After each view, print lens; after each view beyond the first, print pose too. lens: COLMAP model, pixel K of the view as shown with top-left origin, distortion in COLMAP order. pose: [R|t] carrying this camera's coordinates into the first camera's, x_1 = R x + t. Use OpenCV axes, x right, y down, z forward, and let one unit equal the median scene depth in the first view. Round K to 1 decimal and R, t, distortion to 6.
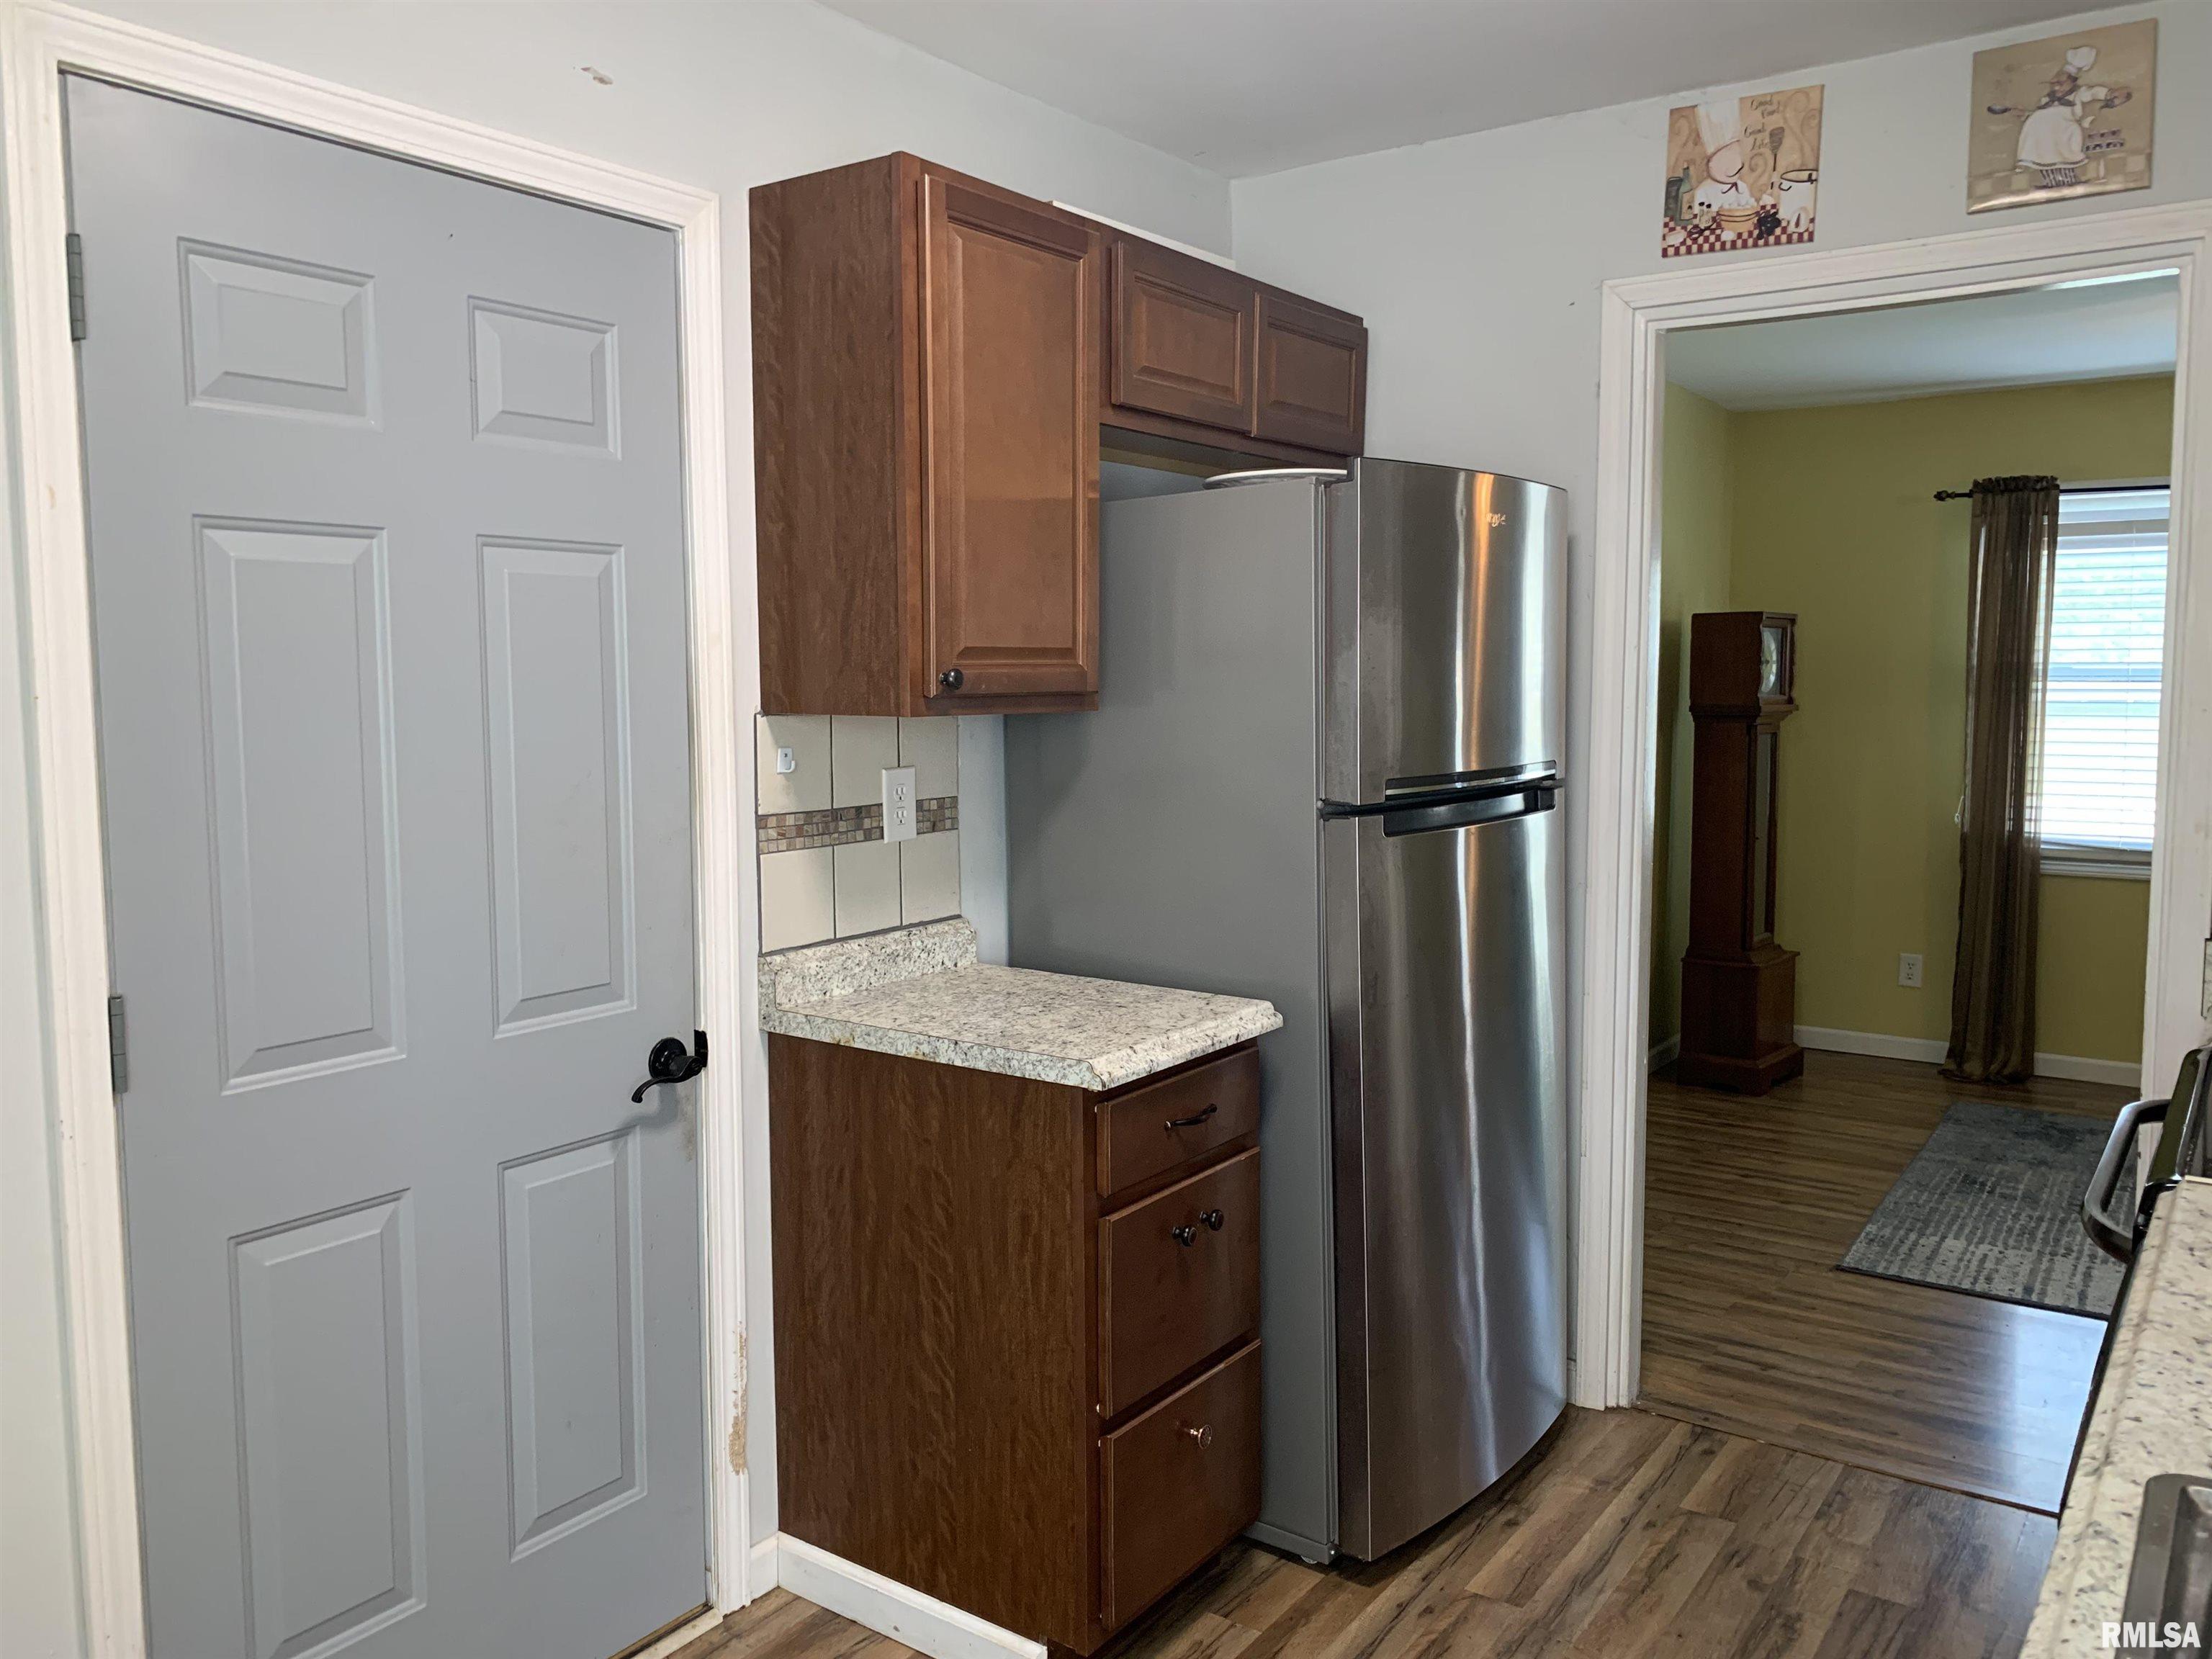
lens RADIAL K [[1677.6, 0, 1087.8], [0, 1677.6, 814.6], [0, 0, 1]] dist [0.029632, -0.037956]
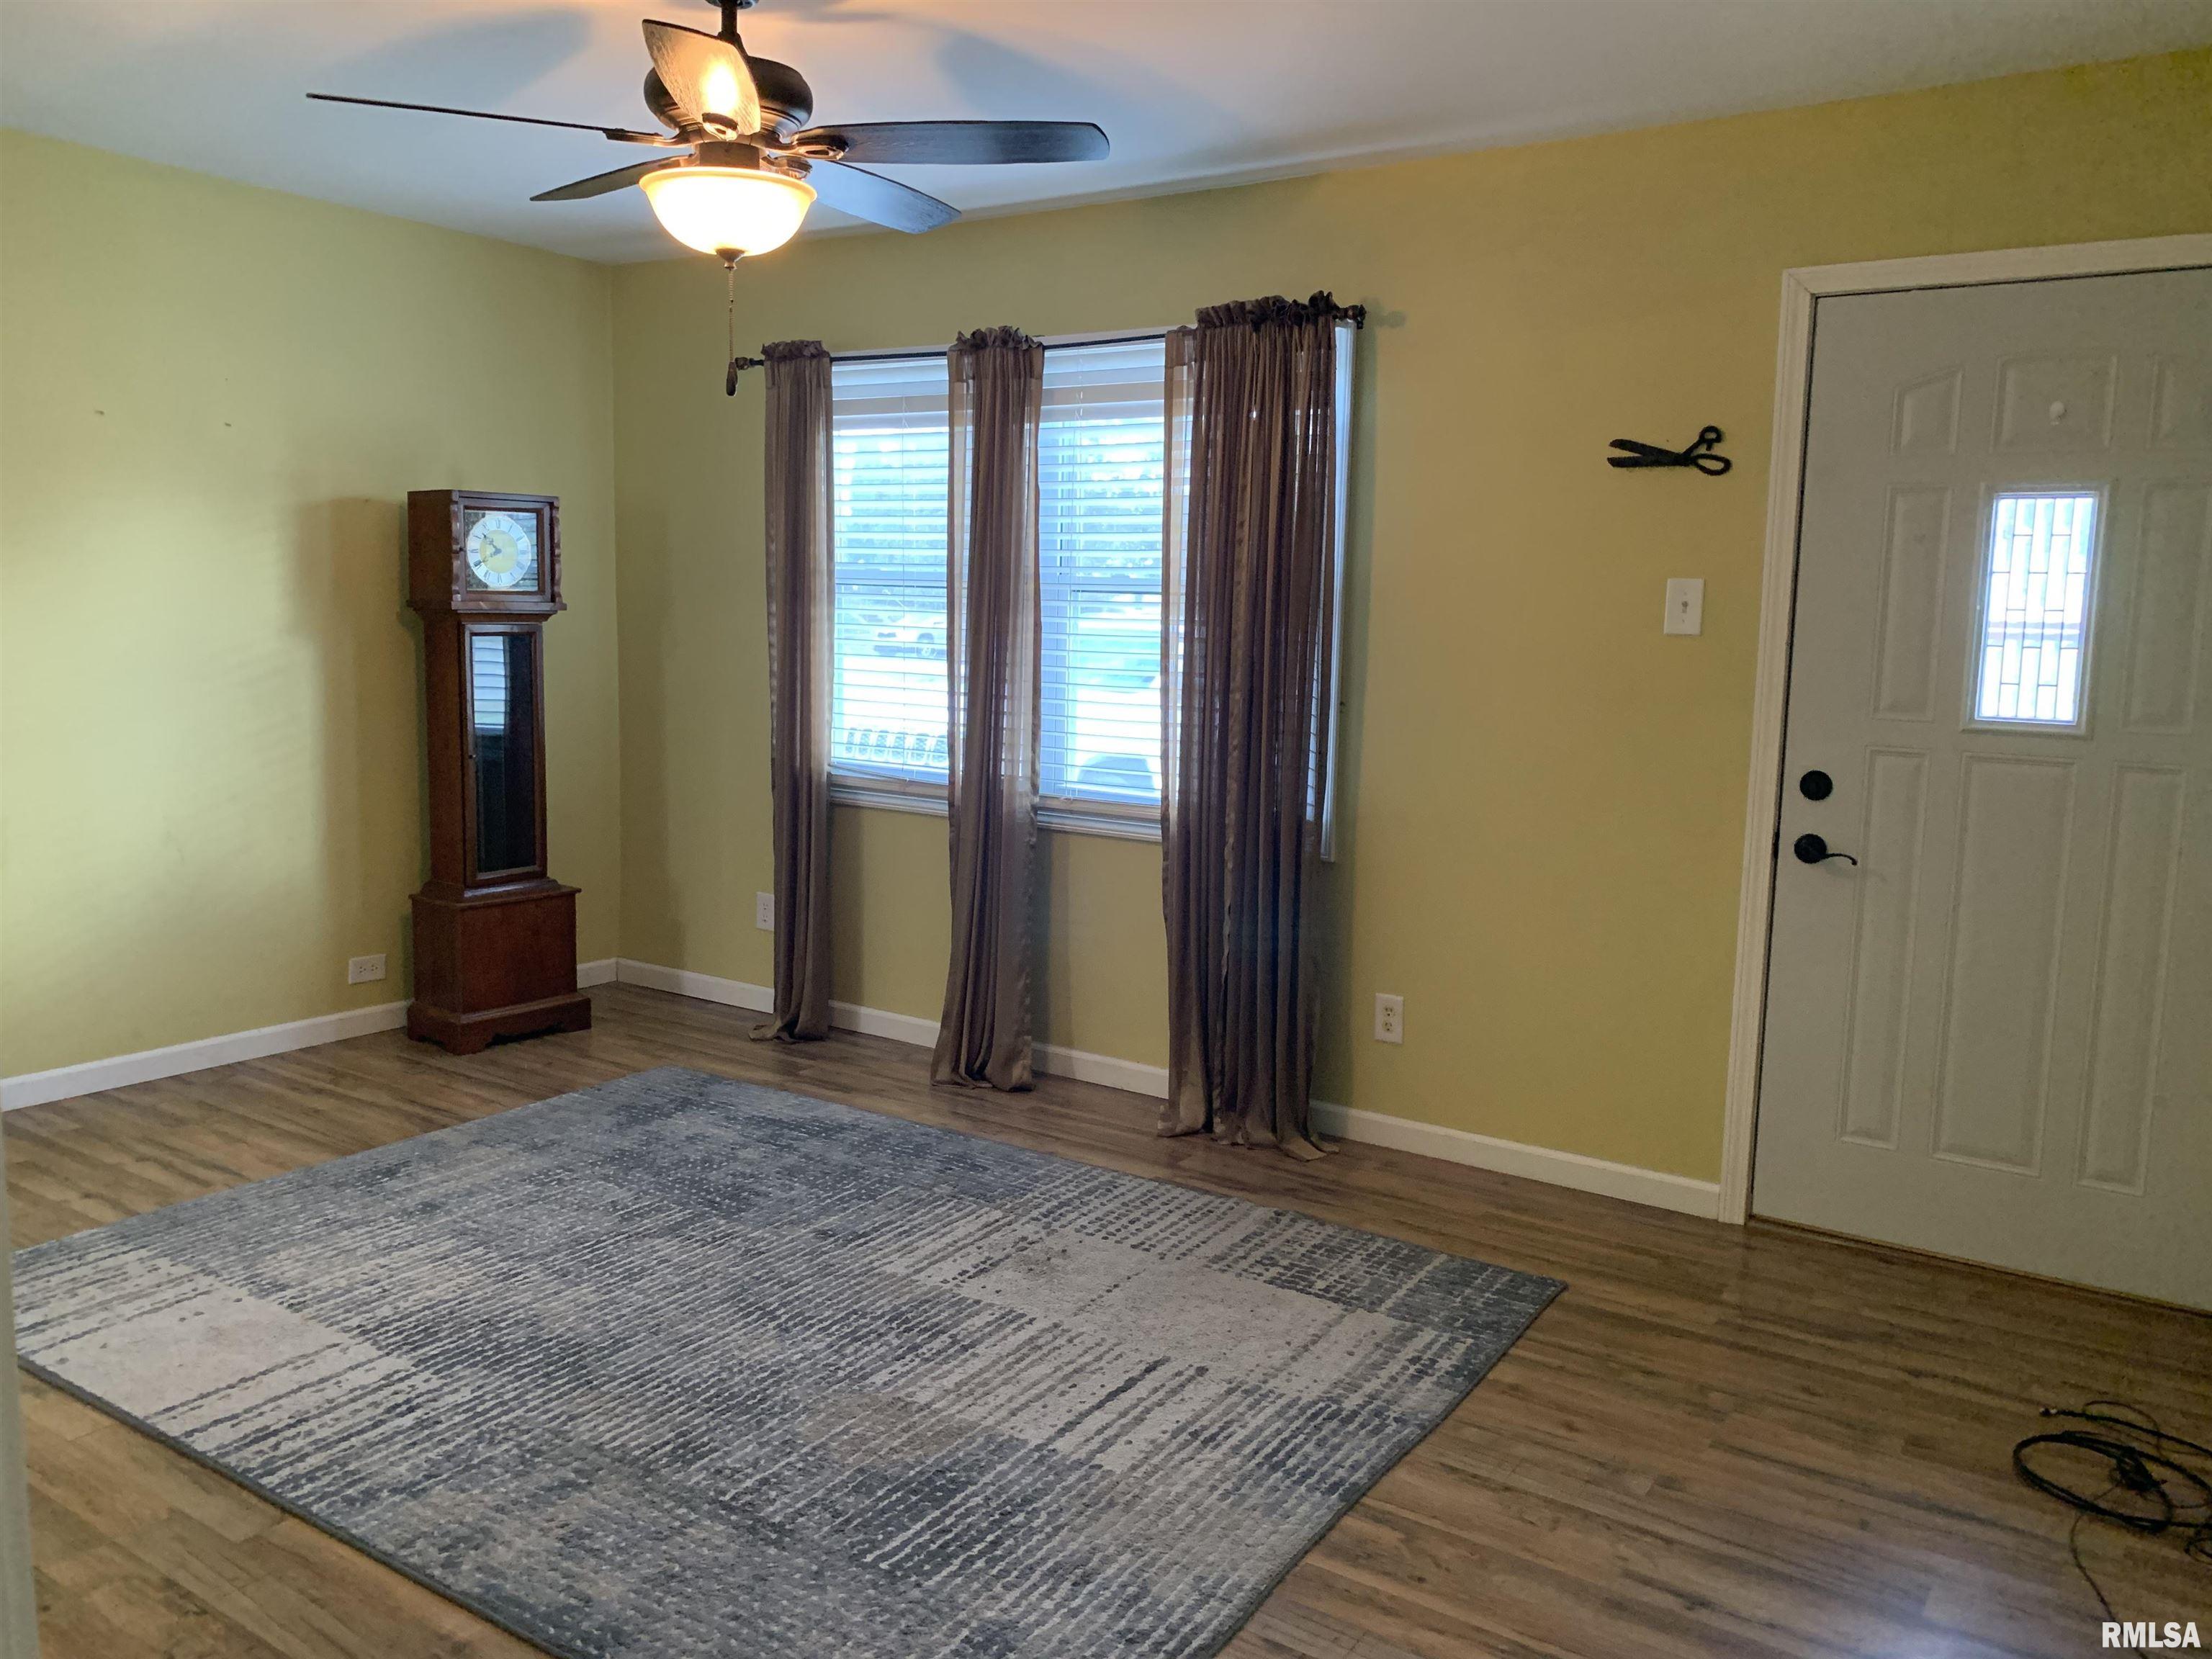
lens RADIAL K [[1677.6, 0, 1049.0], [0, 1677.6, 778.2], [0, 0, 1]] dist [0.029632, -0.037956]
pose [[0.999176, 0.023068, 0.033409, 1.308013], [-0.023995, 0.999331, 0.027607, -0.010475], [-0.032750, -0.028386, 0.999060, 0.262101]]
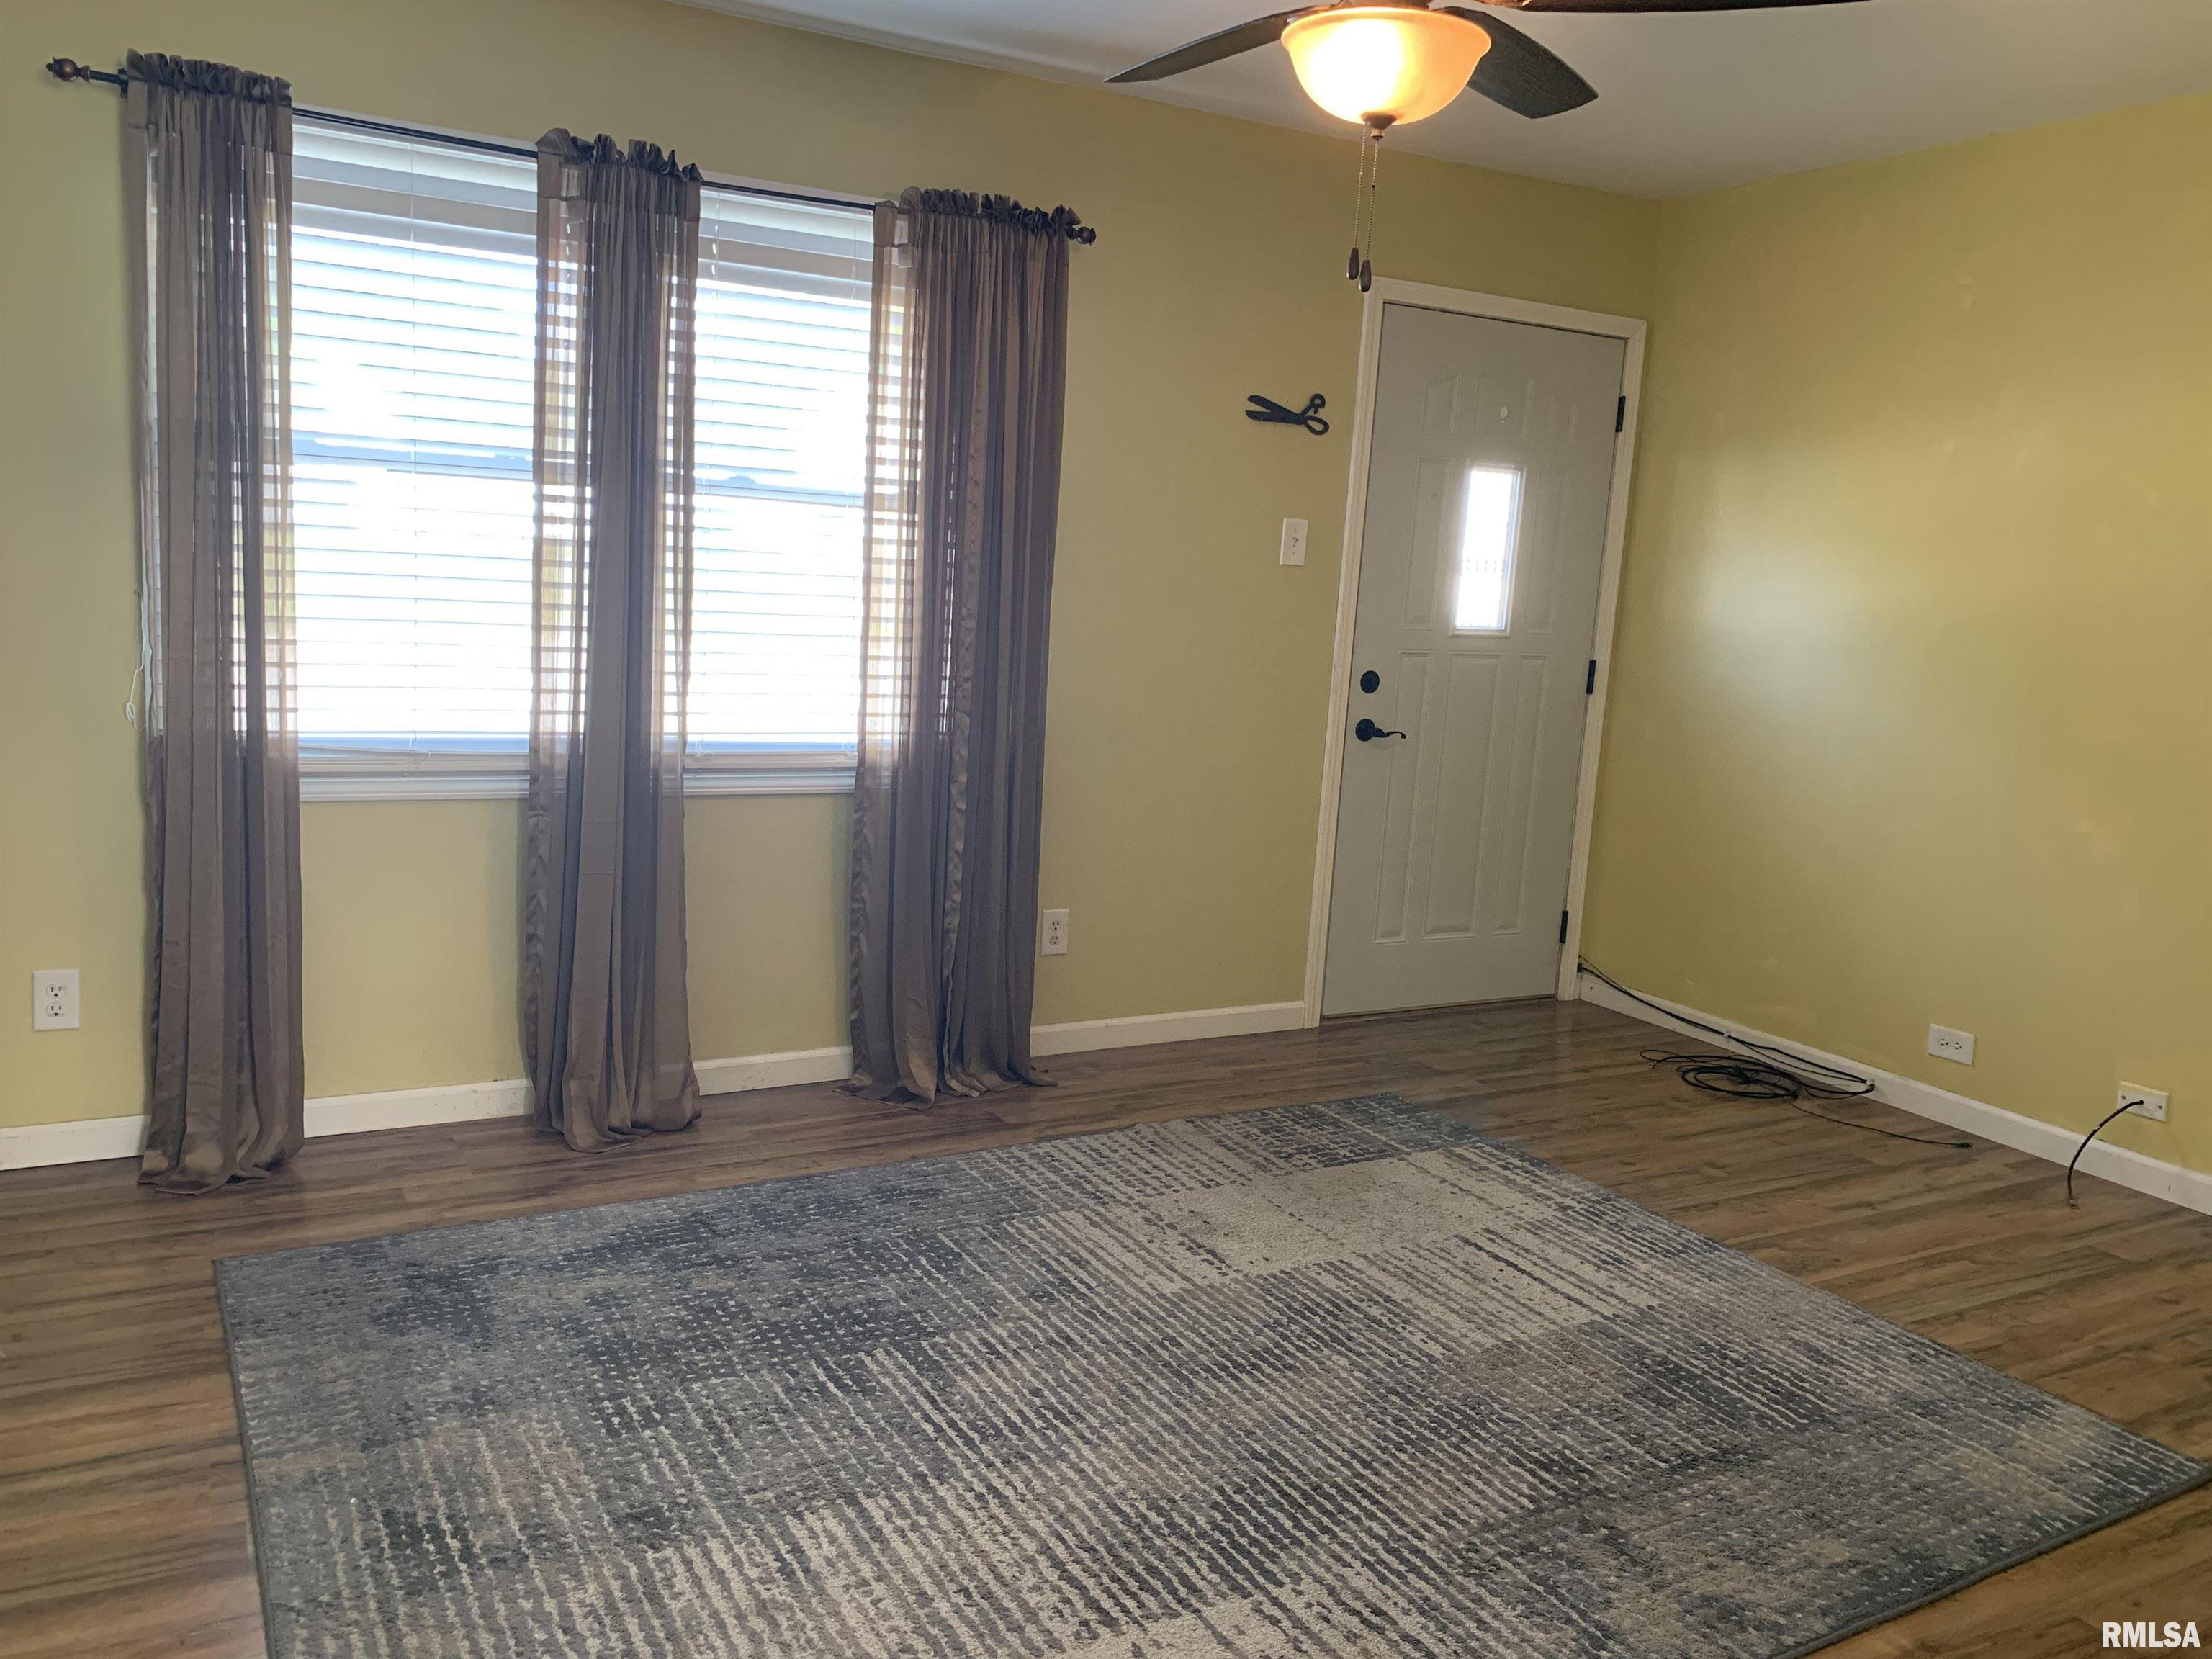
lens RADIAL K [[1677.6, 0, 1154.9], [0, 1677.6, 809.0], [0, 0, 1]] dist [0.029632, -0.037956]
pose [[0.412574, -0.107932, 0.904507, 0.336612], [0.013339, 0.993565, 0.112475, -0.048010], [-0.910826, -0.034339, 0.411359, 1.006890]]
